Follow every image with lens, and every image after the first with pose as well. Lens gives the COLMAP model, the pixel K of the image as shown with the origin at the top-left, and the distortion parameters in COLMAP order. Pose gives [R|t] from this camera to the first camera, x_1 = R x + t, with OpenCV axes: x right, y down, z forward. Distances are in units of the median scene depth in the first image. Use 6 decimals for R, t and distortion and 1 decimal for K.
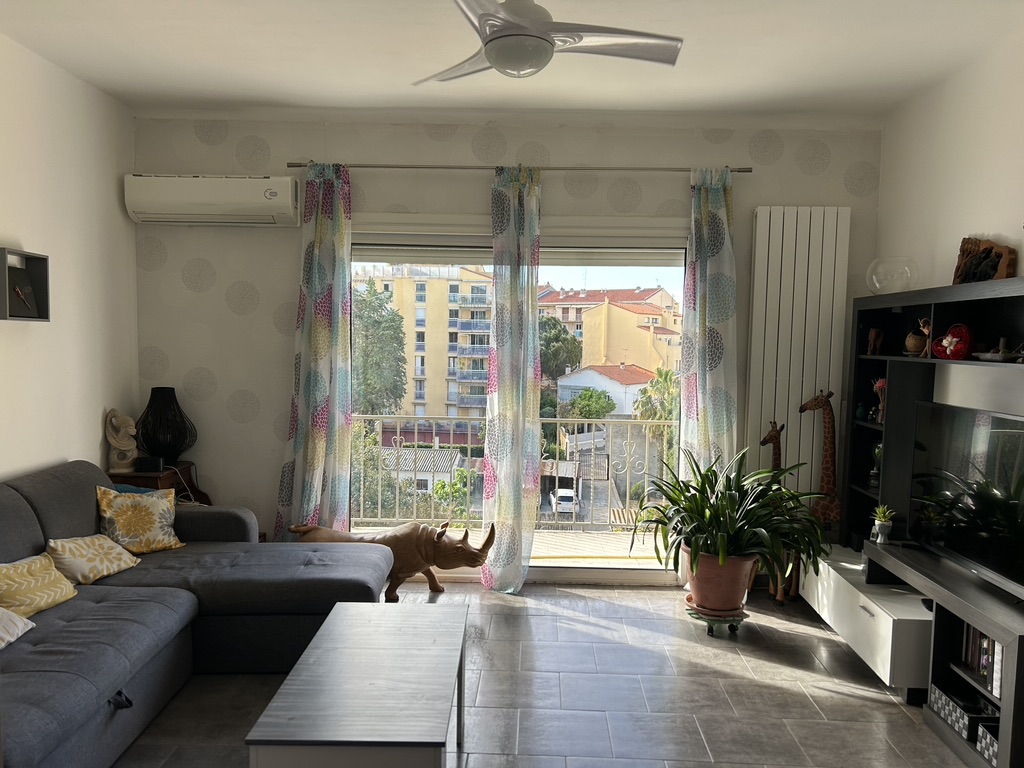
lens RADIAL K [[768.9, 0, 510.4], [0, 768.9, 398.0], [0, 0, 1]] dist [0.046174, -0.063825]
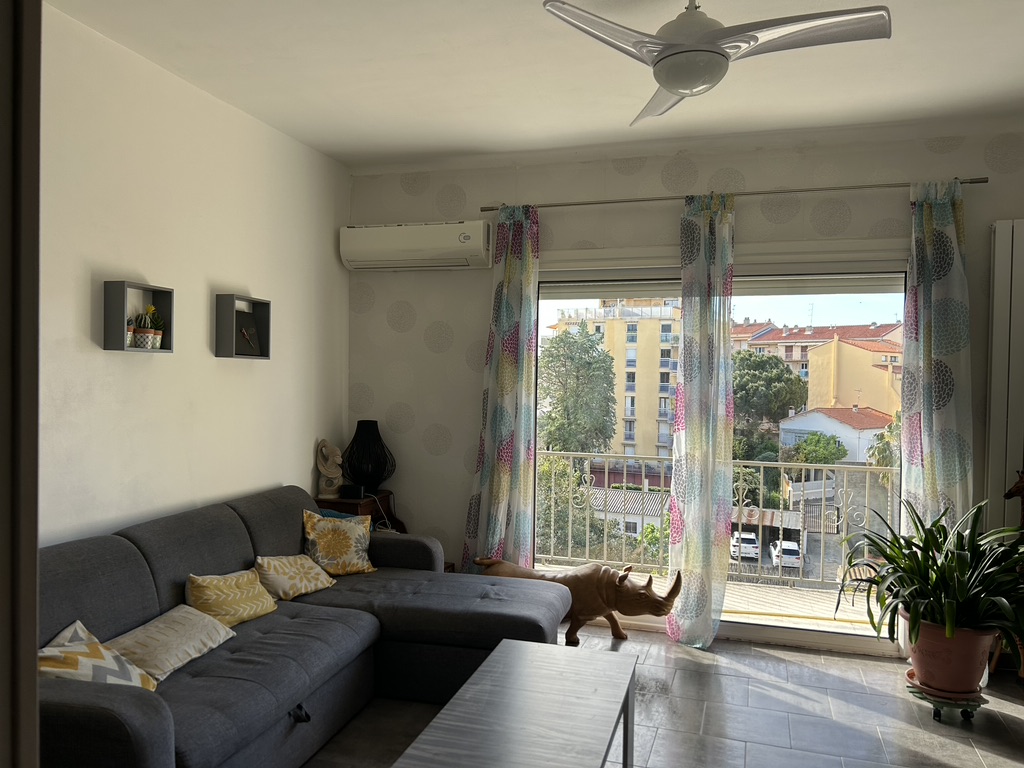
lens RADIAL K [[768.9, 0, 502.8], [0, 768.9, 394.0], [0, 0, 1]] dist [0.046174, -0.063825]
pose [[0.959644, 0.003963, -0.281190, 0.034831], [-0.020334, 0.998261, -0.055326, 0.005057], [0.280482, 0.058811, 0.958056, 0.026423]]
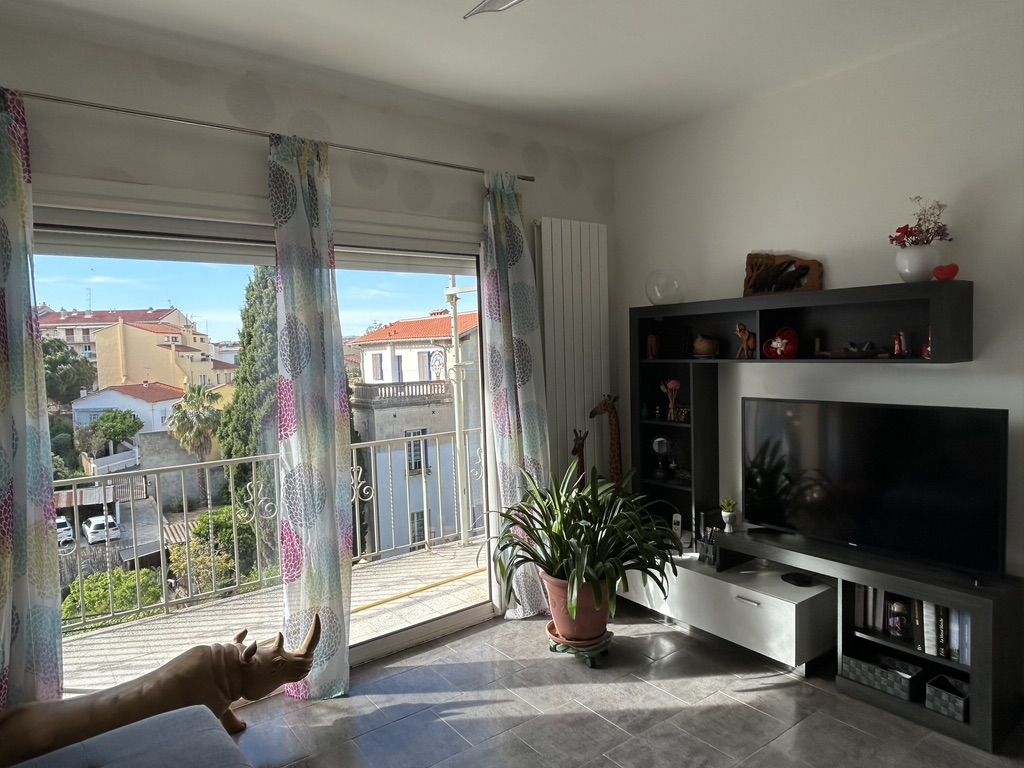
lens RADIAL K [[649.2, 0, 508.1], [0, 649.2, 384.1], [0, 0, 1]] dist [-0.005200, -0.001801]
pose [[0.777375, -0.077650, 0.624227, -0.251583], [0.093572, 0.995586, 0.007317, -0.043567], [-0.622039, 0.052722, 0.781209, 0.388463]]
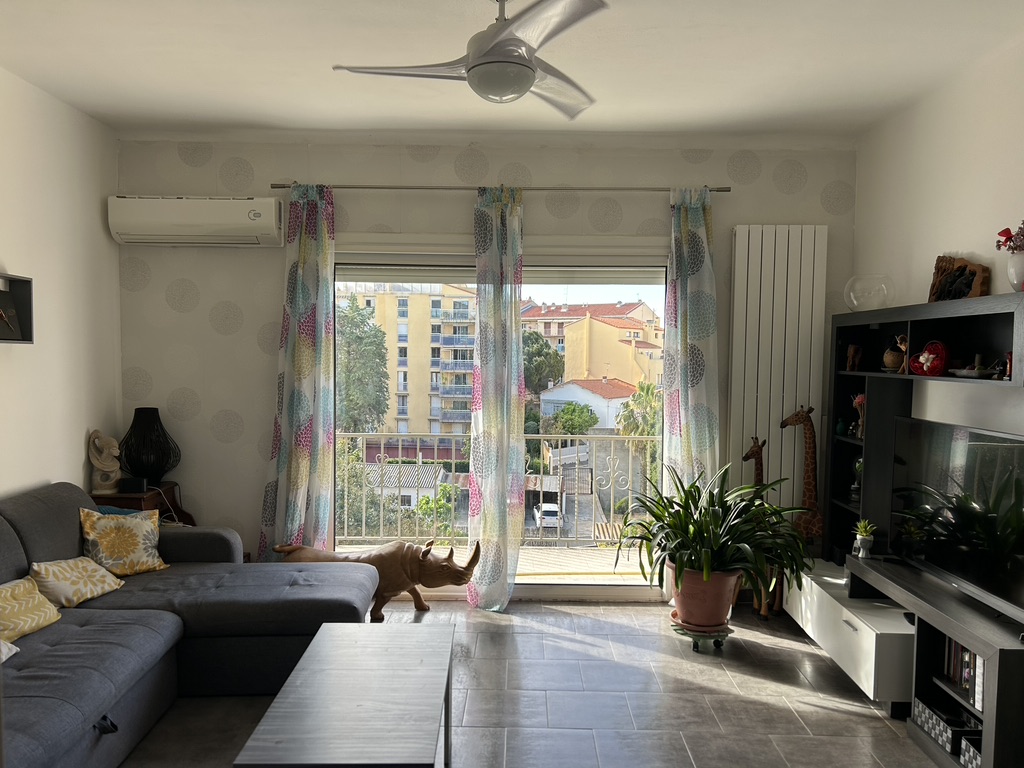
lens RADIAL K [[768.9, 0, 503.7], [0, 768.9, 397.5], [0, 0, 1]] dist [0.046174, -0.063825]
pose [[0.999872, -0.007727, 0.014003, -0.001782], [0.007997, 0.999781, -0.019357, -0.004251], [-0.013851, 0.019466, 0.999715, -0.005825]]
